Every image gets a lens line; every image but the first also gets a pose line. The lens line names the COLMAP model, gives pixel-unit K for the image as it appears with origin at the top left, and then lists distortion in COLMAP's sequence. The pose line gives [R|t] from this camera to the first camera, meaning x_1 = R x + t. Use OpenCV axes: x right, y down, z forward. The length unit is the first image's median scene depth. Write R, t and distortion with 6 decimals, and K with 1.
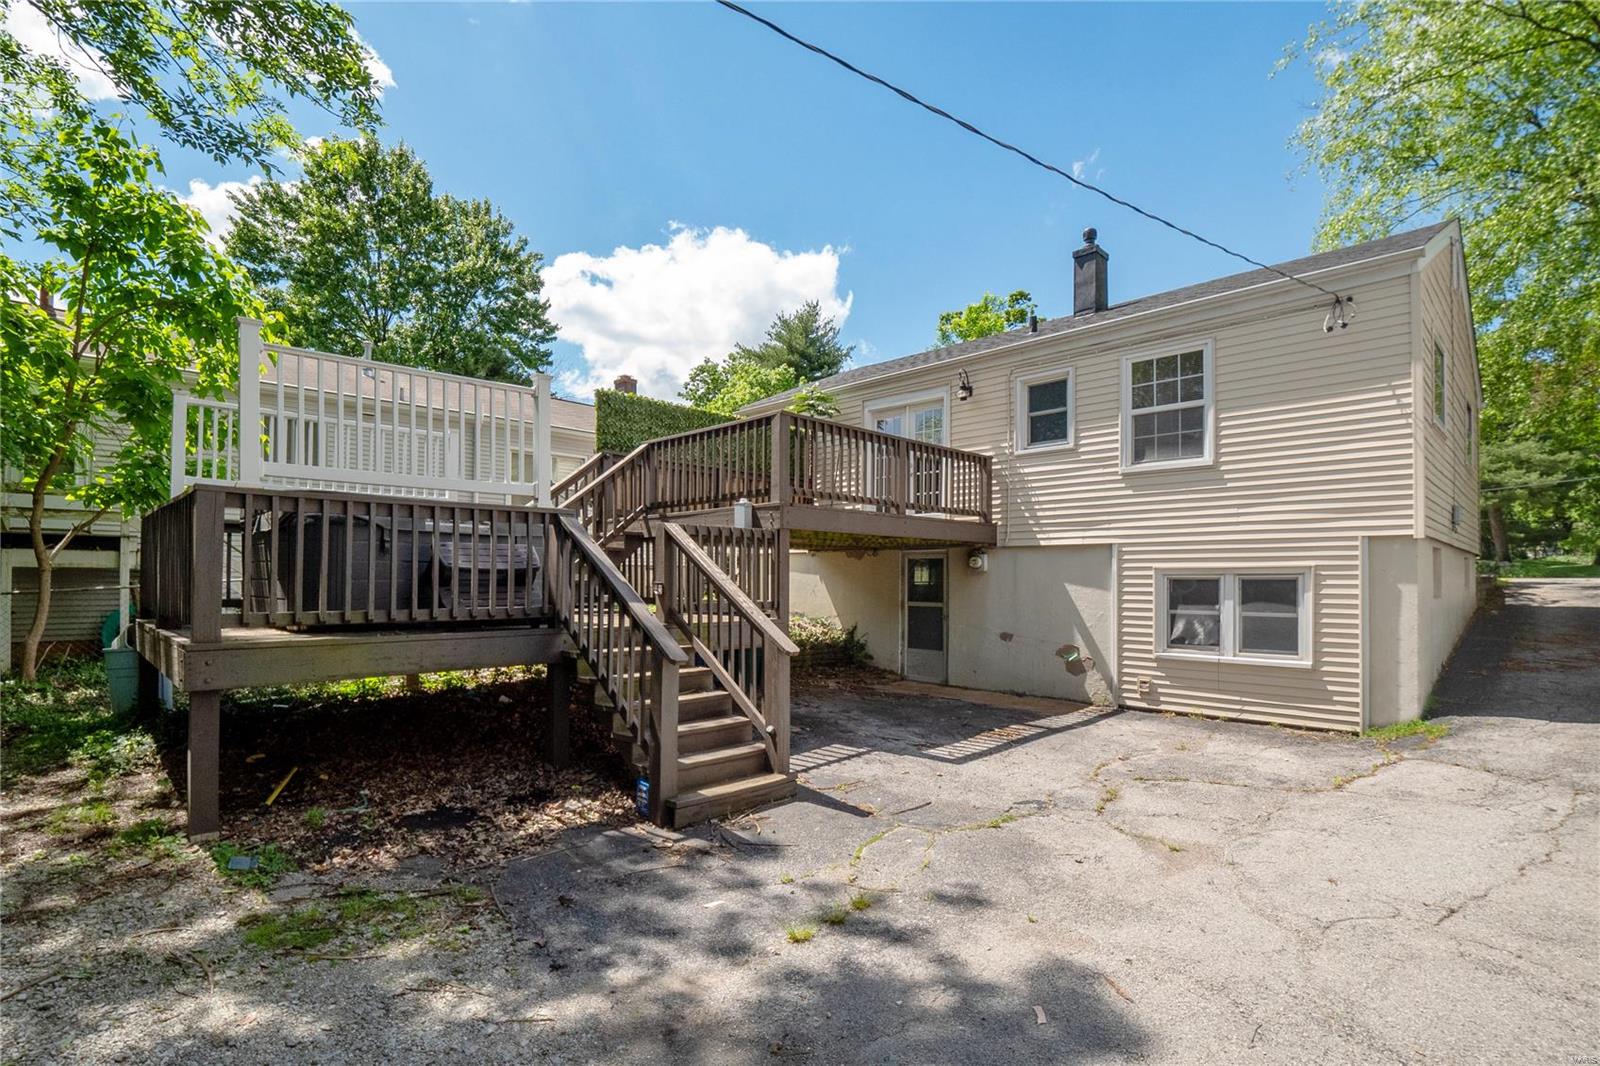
lens RADIAL K [[753.0, 0, 798.8], [0, 753.0, 557.0], [0, 0, 1]] dist [-0.001579, -0.000153]
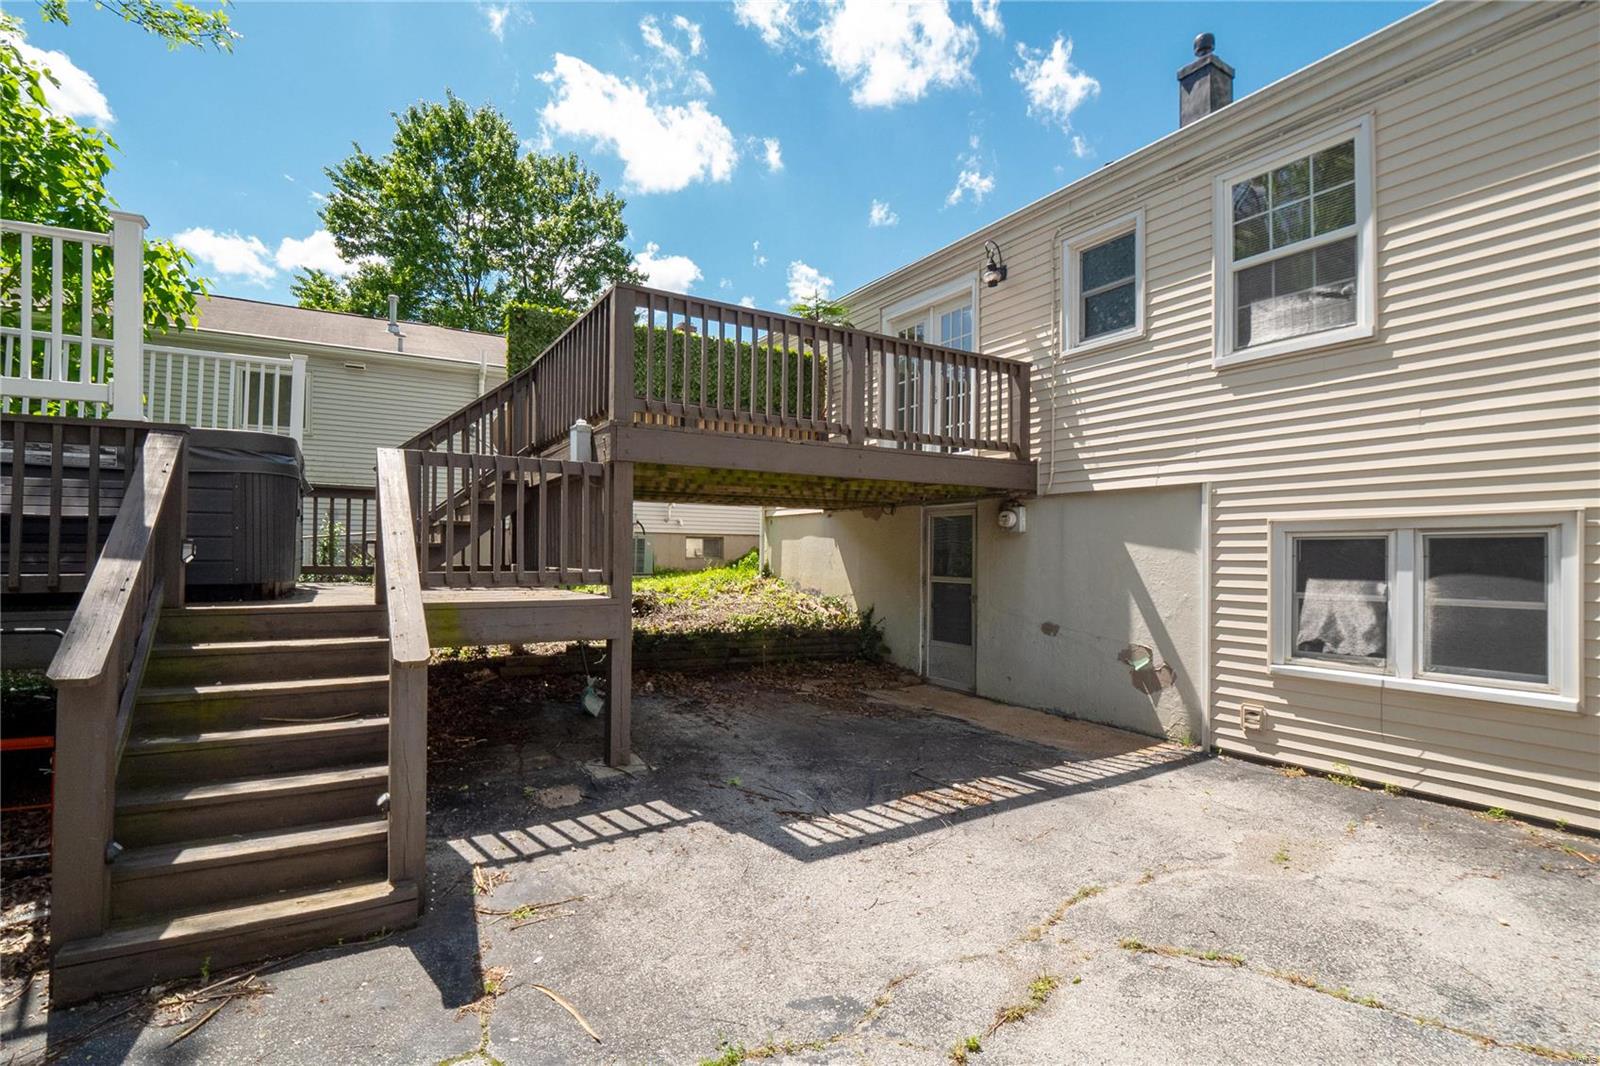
lens RADIAL K [[767.9, 0, 800.0], [0, 767.9, 533.0], [0, 0, 1]] dist [-0.005791, -0.000535]
pose [[0.976757, -0.001901, -0.214342, 0.230444], [0.002013, 0.999998, 0.000305, 0.022061], [0.214341, -0.000729, 0.976759, 0.317533]]
